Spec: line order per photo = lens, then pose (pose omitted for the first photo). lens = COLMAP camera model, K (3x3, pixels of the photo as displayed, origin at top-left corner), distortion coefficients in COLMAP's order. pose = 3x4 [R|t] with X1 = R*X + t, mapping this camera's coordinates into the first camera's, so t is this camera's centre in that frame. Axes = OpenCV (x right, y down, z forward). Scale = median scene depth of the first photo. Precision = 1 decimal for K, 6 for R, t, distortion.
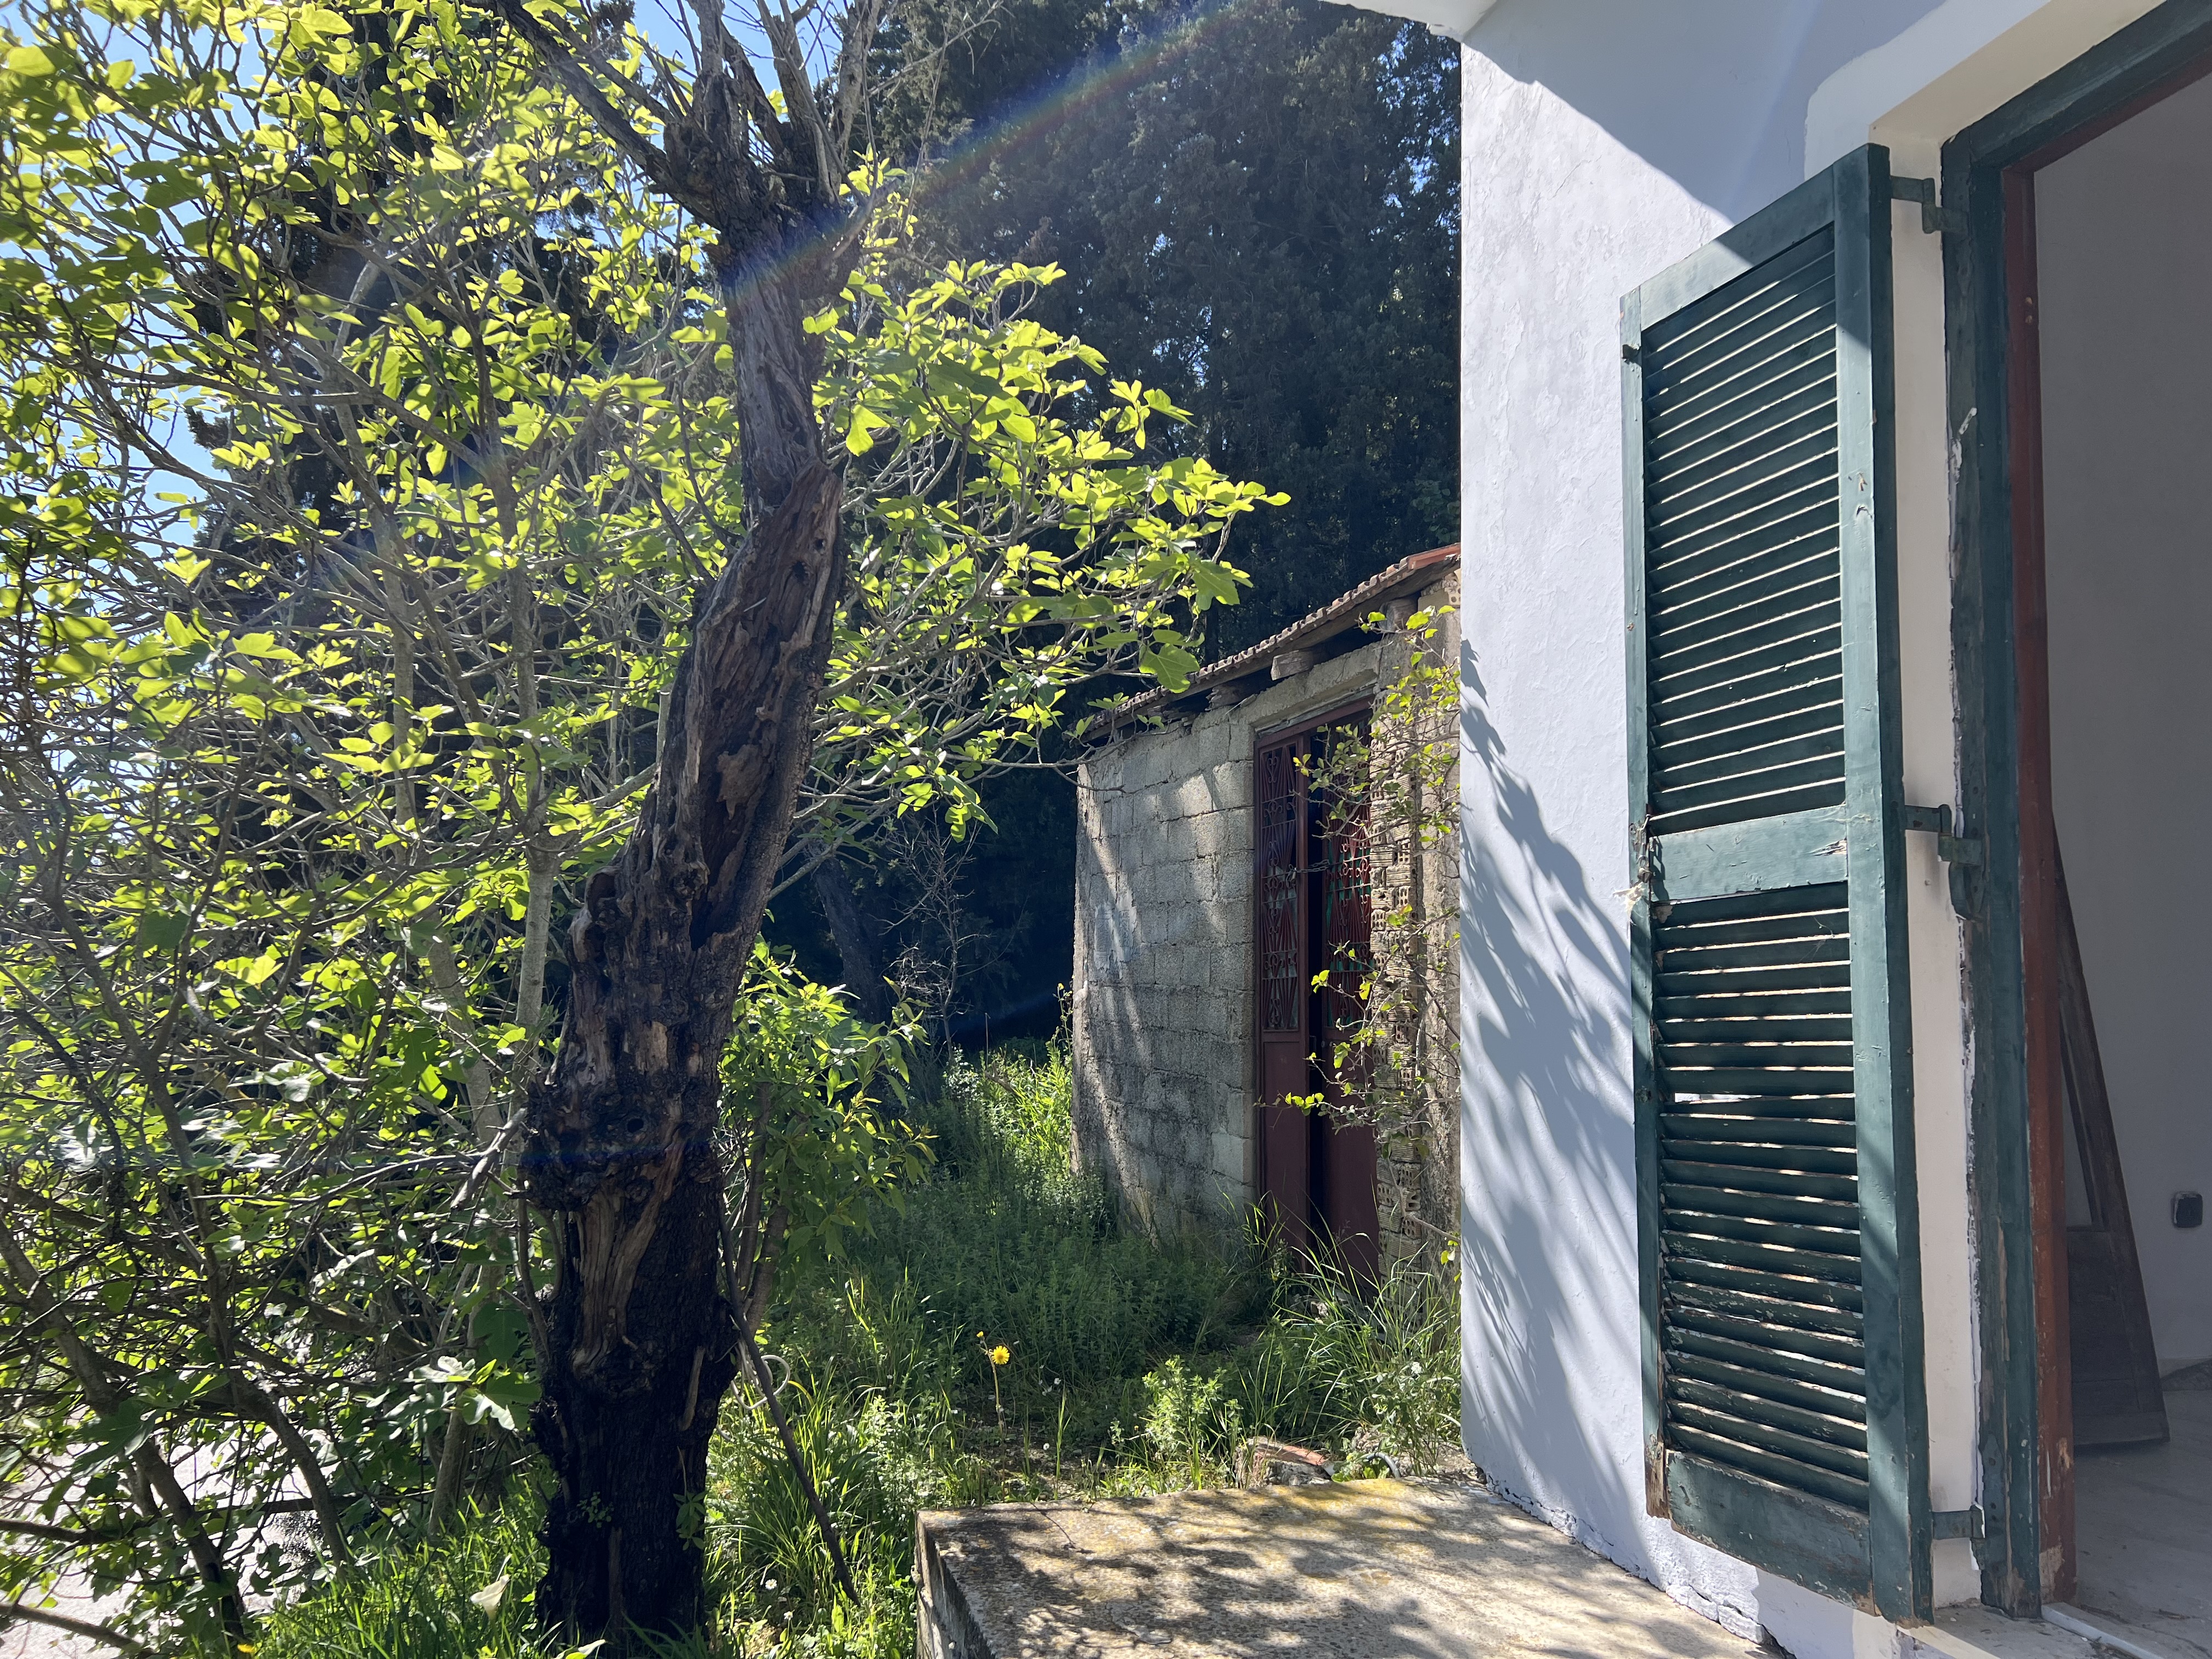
lens RADIAL K [[1674.4, 0, 1110.1], [0, 1674.4, 827.7], [0, 0, 1]] dist [0.011835, -0.003007]
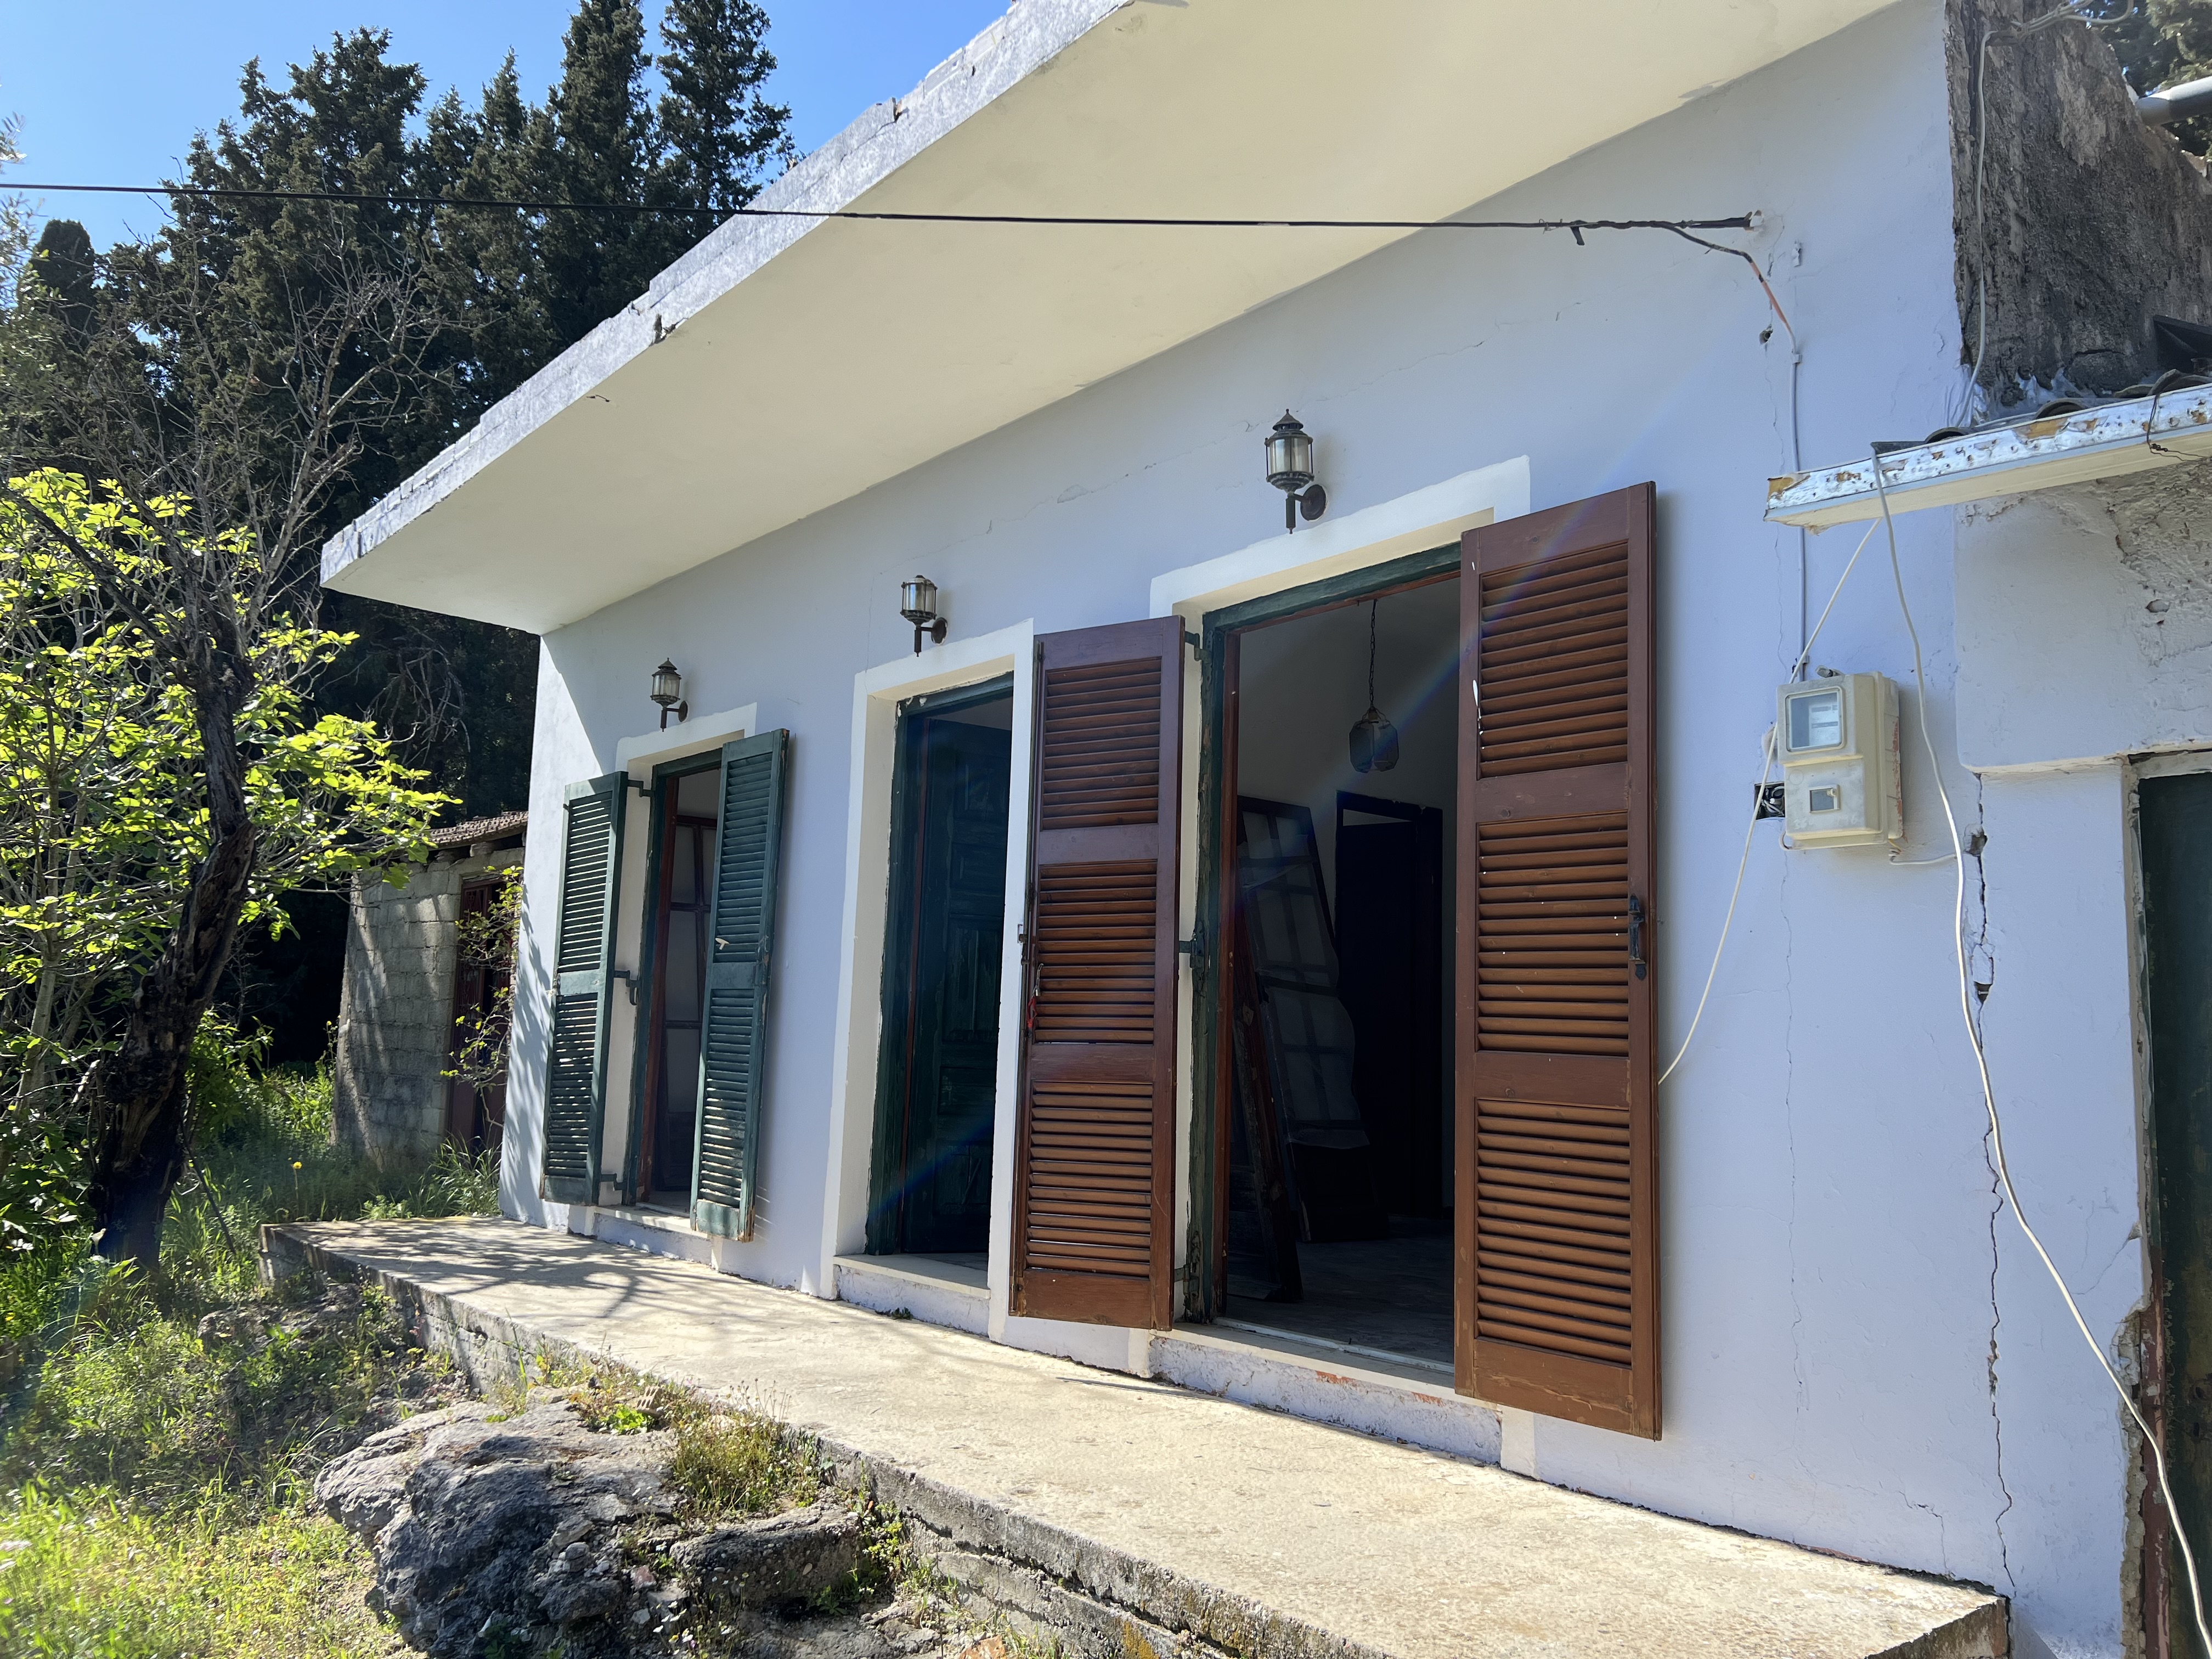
lens RADIAL K [[1674.4, 0, 1108.0], [0, 1674.4, 836.4], [0, 0, 1]] dist [0.011835, -0.003007]
pose [[0.918334, 0.058431, 0.391470, 0.027788], [-0.050235, 0.998251, -0.031156, -0.136295], [-0.392606, 0.008946, 0.919663, -1.494064]]
